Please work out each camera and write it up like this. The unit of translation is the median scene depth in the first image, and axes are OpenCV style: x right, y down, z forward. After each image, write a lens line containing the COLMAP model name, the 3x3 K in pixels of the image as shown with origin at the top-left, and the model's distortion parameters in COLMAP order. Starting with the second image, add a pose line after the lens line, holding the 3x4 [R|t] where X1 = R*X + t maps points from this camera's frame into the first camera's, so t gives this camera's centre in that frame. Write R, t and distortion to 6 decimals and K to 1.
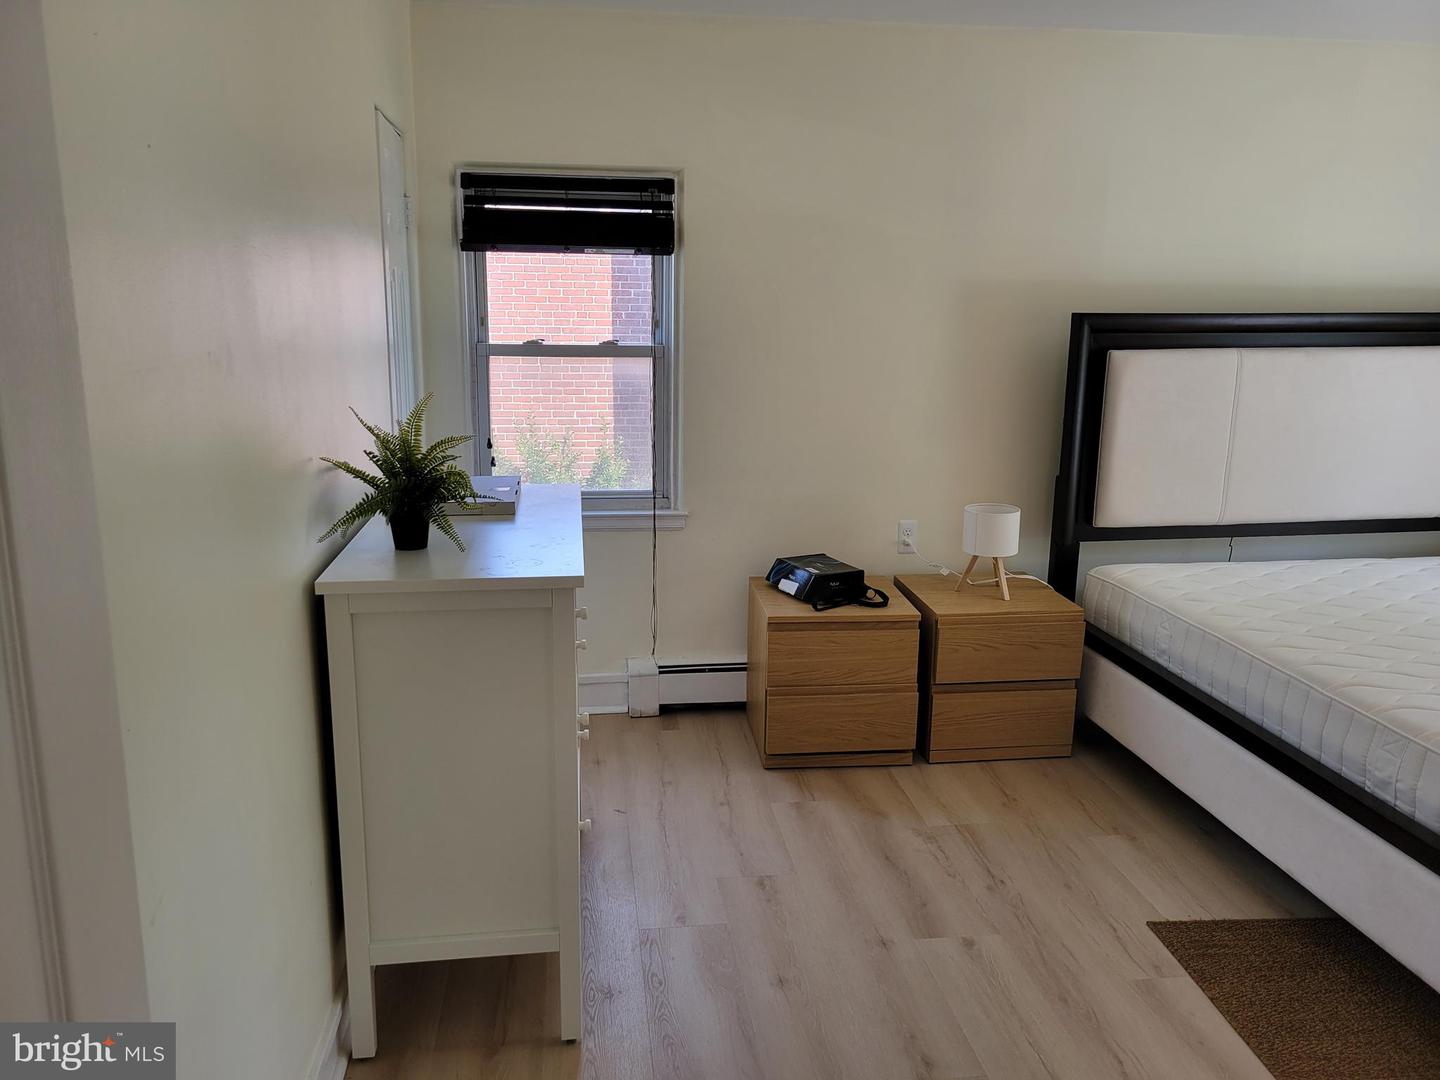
lens RADIAL K [[1076.8, 0, 717.6], [0, 1076.8, 543.2], [0, 0, 1]] dist [0.042851, -0.017421]
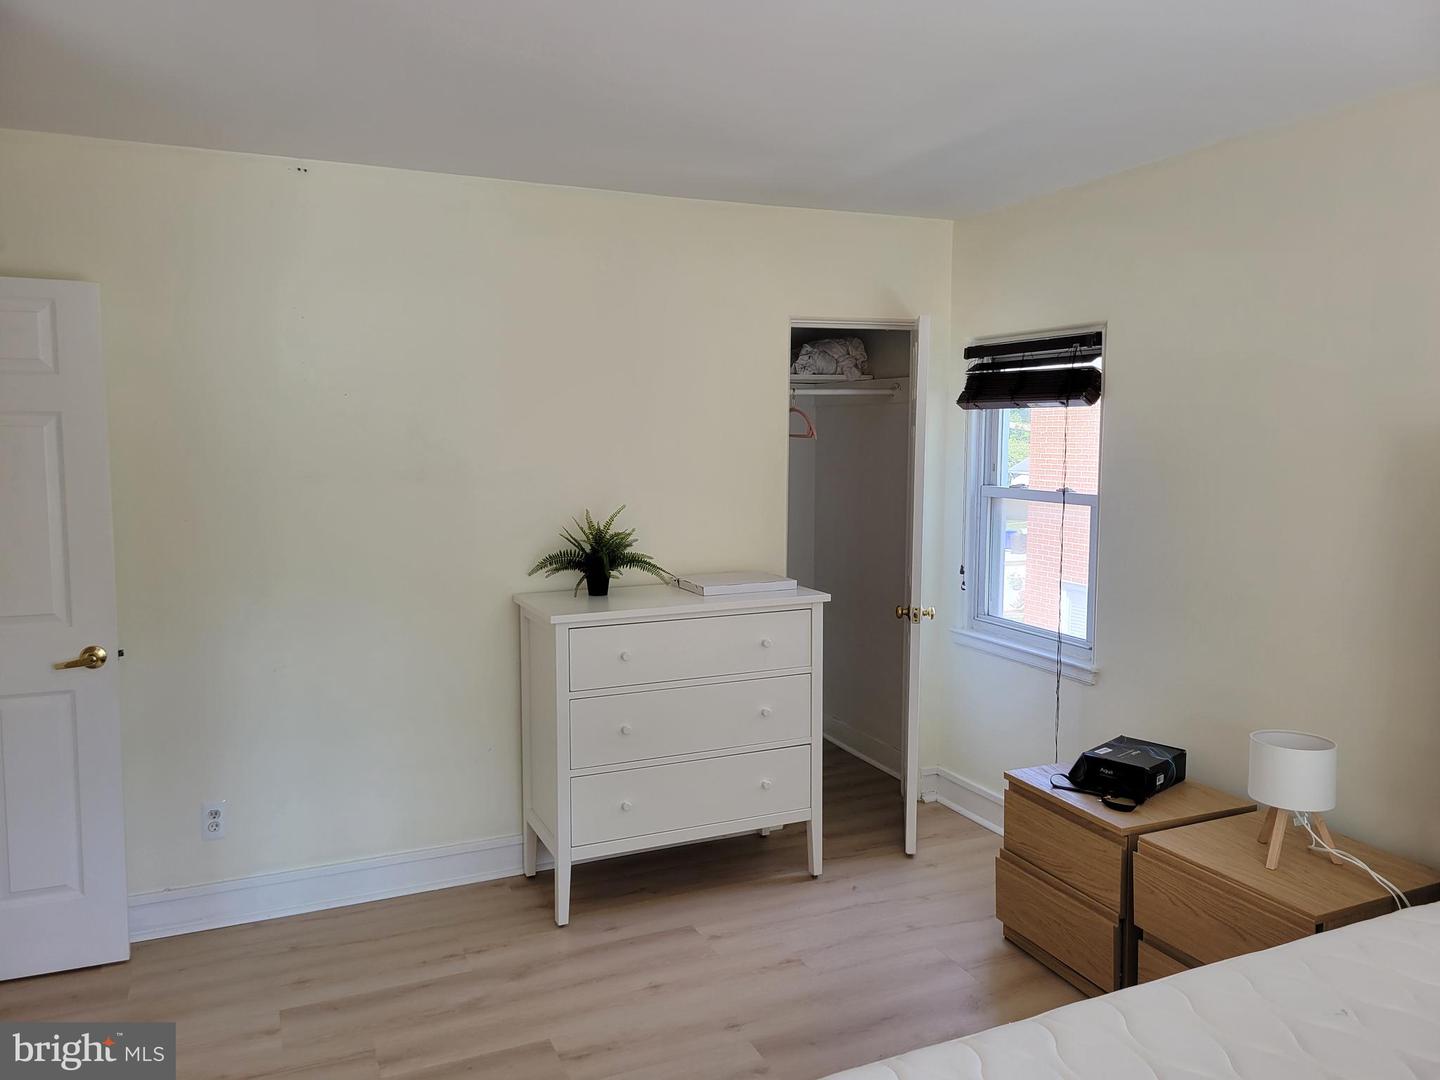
lens RADIAL K [[1076.8, 0, 717.4], [0, 1076.8, 533.1], [0, 0, 1]] dist [0.042851, -0.017421]
pose [[0.266751, 0.081918, -0.960278, 0.850327], [-0.211700, 0.977027, 0.024539, -0.104232], [0.940227, 0.196745, 0.277964, 0.425857]]
